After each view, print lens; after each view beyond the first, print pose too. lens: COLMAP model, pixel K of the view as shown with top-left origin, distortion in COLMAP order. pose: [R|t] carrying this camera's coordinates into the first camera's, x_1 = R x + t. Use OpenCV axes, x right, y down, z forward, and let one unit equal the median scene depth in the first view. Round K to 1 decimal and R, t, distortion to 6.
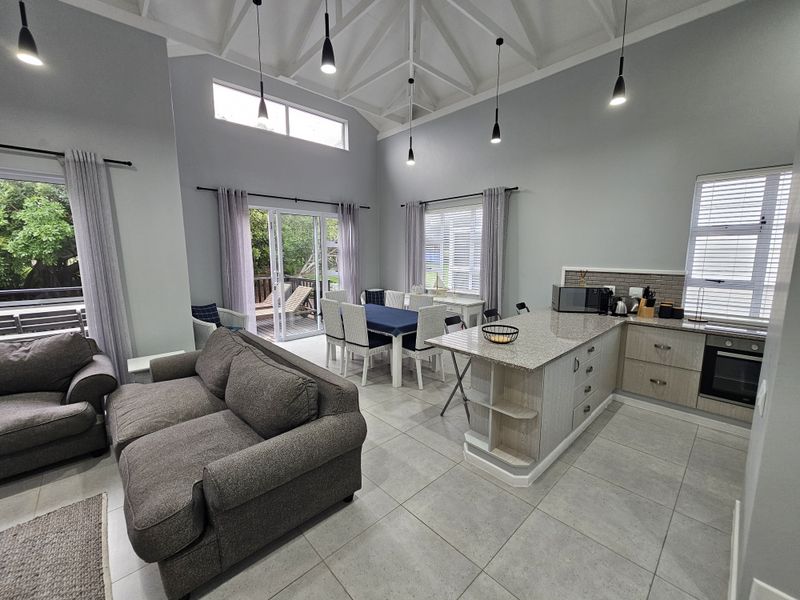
lens RADIAL K [[326.7, 0, 400.1], [0, 326.7, 300.2], [0, 0, 1]] dist [-0.001129, 0.000310]
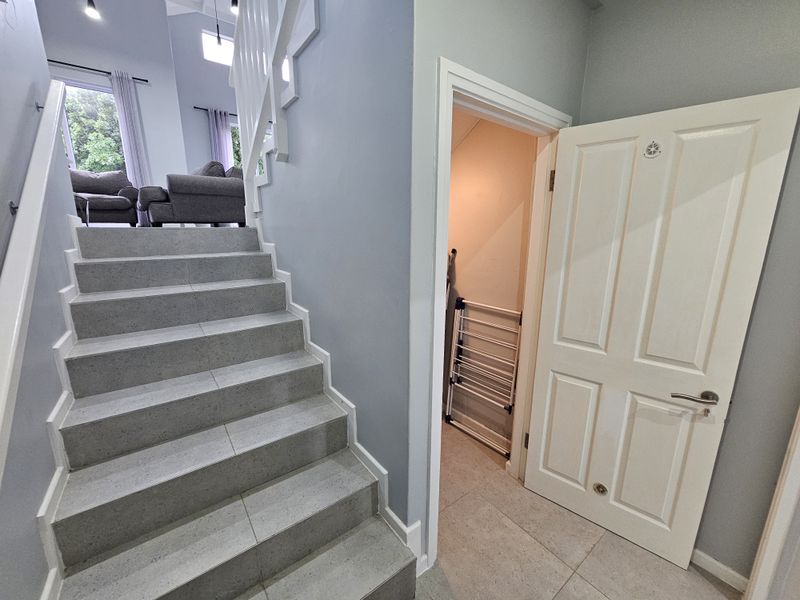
lens RADIAL K [[326.7, 0, 400.1], [0, 326.7, 302.9], [0, 0, 1]] dist [-0.001129, 0.000310]
pose [[0.995203, 0.028199, -0.093680, 0.791299], [-0.020937, 0.996763, 0.077617, 0.674756], [0.095566, -0.075284, 0.992572, -0.758109]]
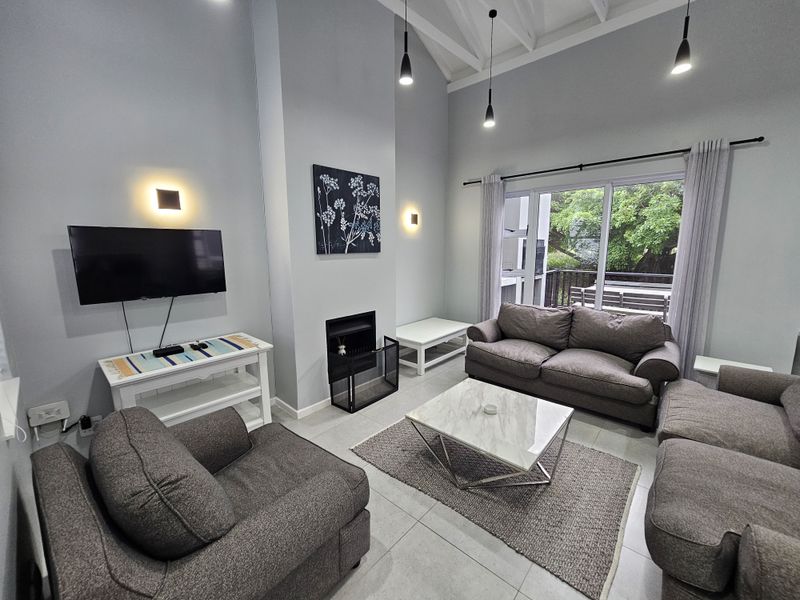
lens RADIAL K [[326.7, 0, 400.7], [0, 326.7, 299.9], [0, 0, 1]] dist [-0.001129, 0.000310]
pose [[0.090282, 0.163857, -0.982344, -0.001332], [-0.133402, 0.979473, 0.151118, -0.006822], [0.986941, 0.117403, 0.110287, 0.020981]]
